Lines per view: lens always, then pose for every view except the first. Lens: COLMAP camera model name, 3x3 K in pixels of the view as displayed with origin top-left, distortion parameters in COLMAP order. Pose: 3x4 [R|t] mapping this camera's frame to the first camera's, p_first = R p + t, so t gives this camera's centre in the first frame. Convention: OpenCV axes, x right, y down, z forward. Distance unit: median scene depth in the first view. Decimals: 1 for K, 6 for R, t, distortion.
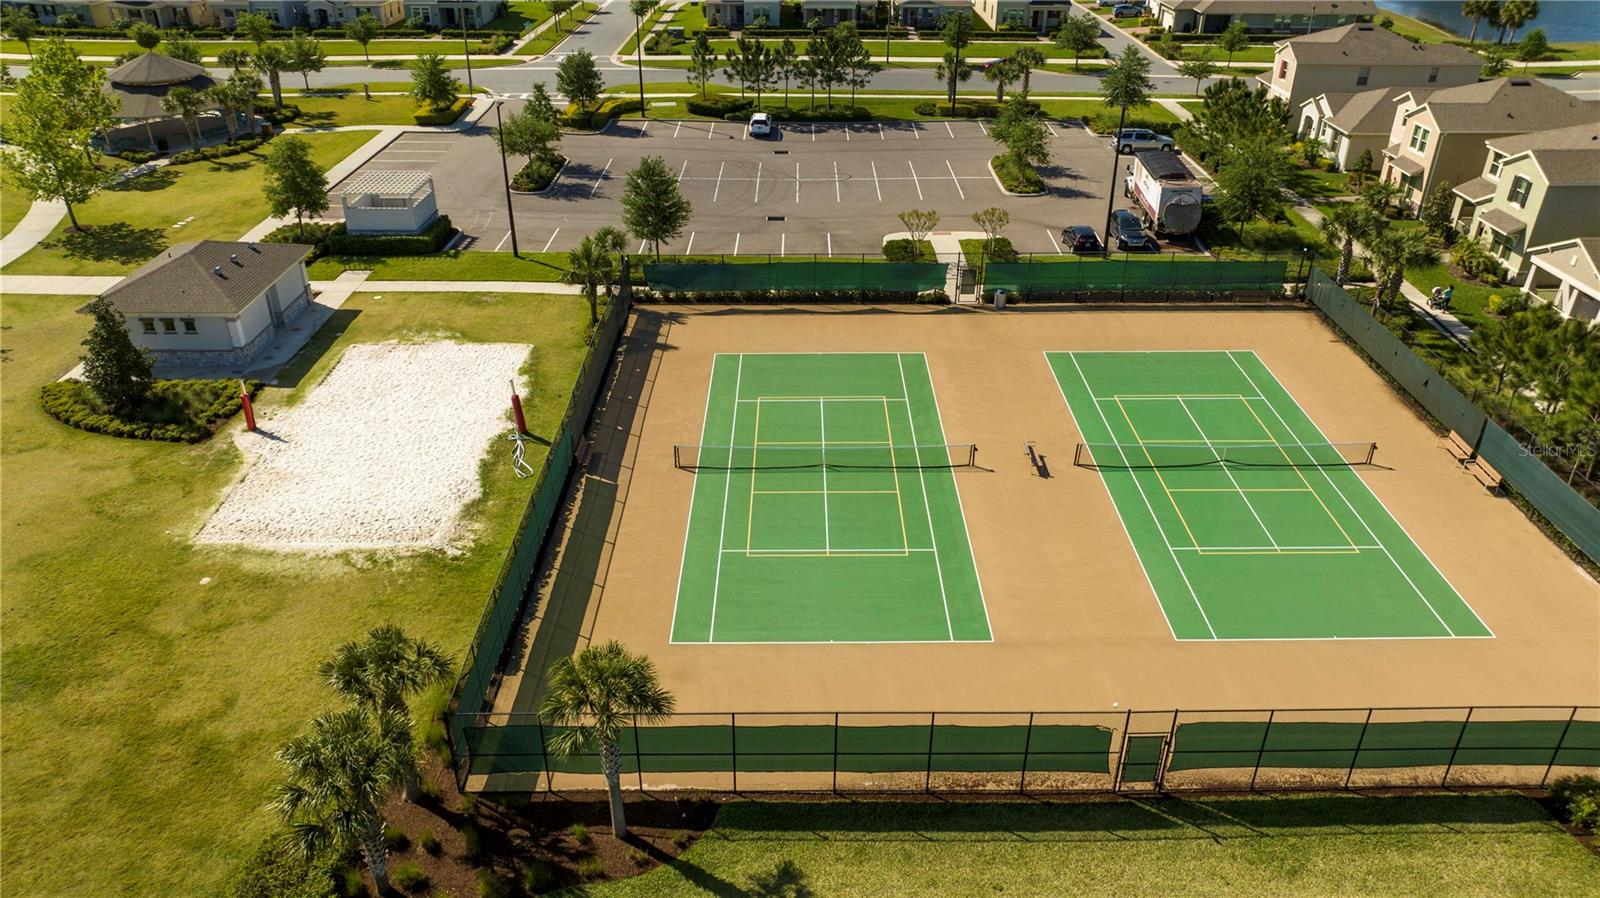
lens RADIAL K [[1105.6, 0, 800.0], [0, 1105.6, 449.0], [0, 0, 1]] dist [-0.039360, 0.023214]
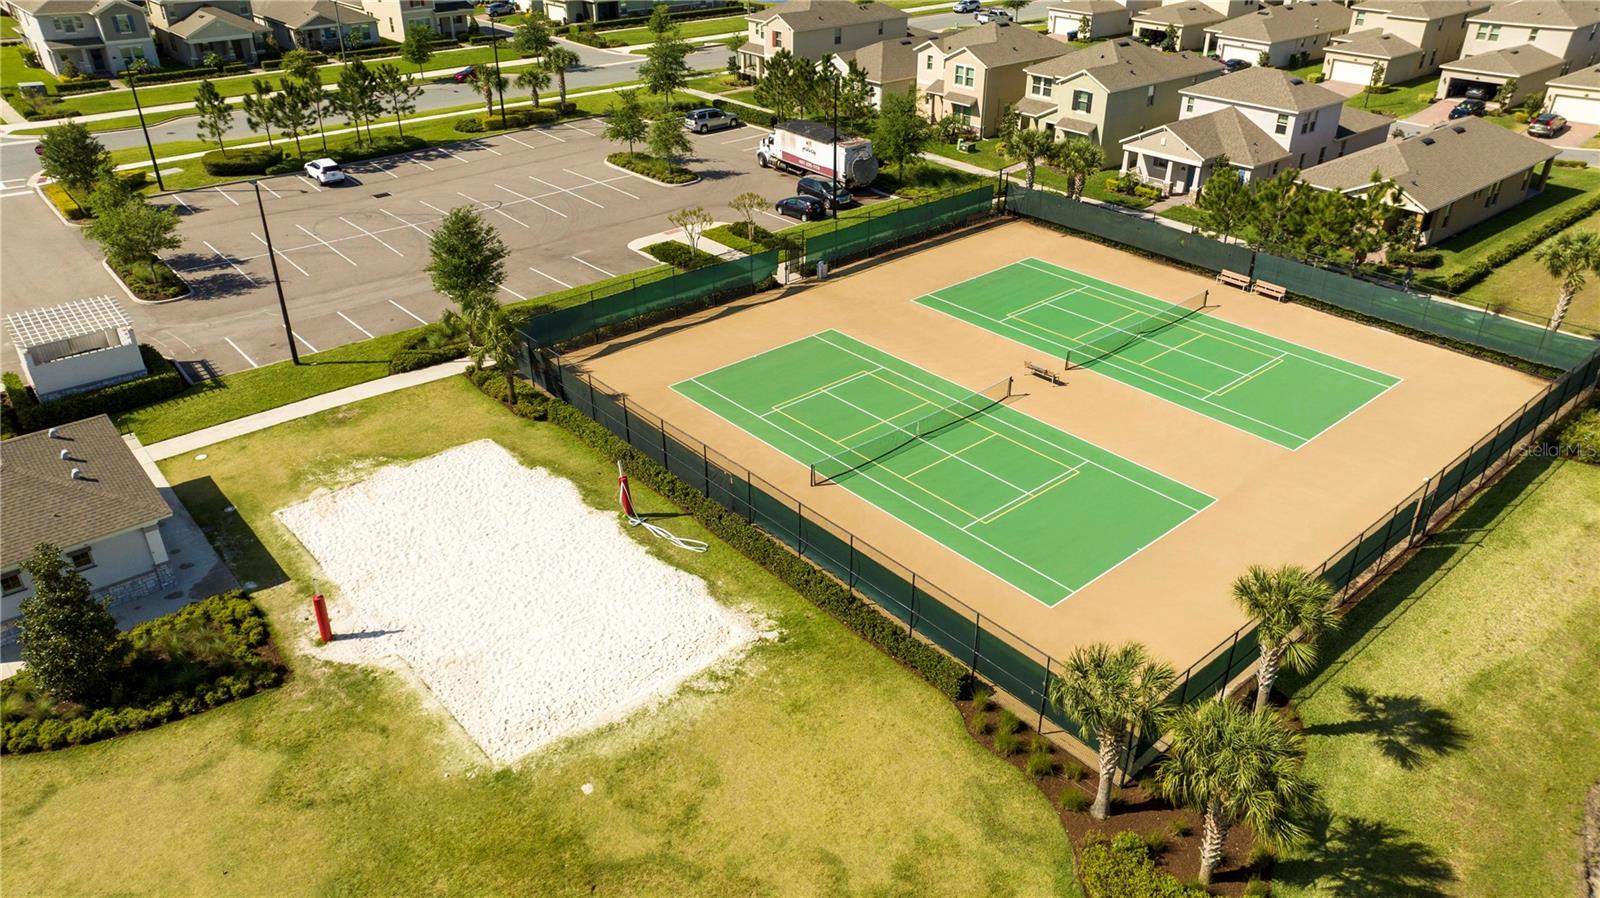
lens RADIAL K [[1105.6, 0, 800.0], [0, 1105.6, 449.0], [0, 0, 1]] dist [-0.039360, 0.023214]
pose [[0.761484, -0.320926, 0.563159, -0.496197], [0.319973, 0.941702, 0.103990, -0.089874], [-0.563701, 0.101009, 0.819779, 0.148605]]
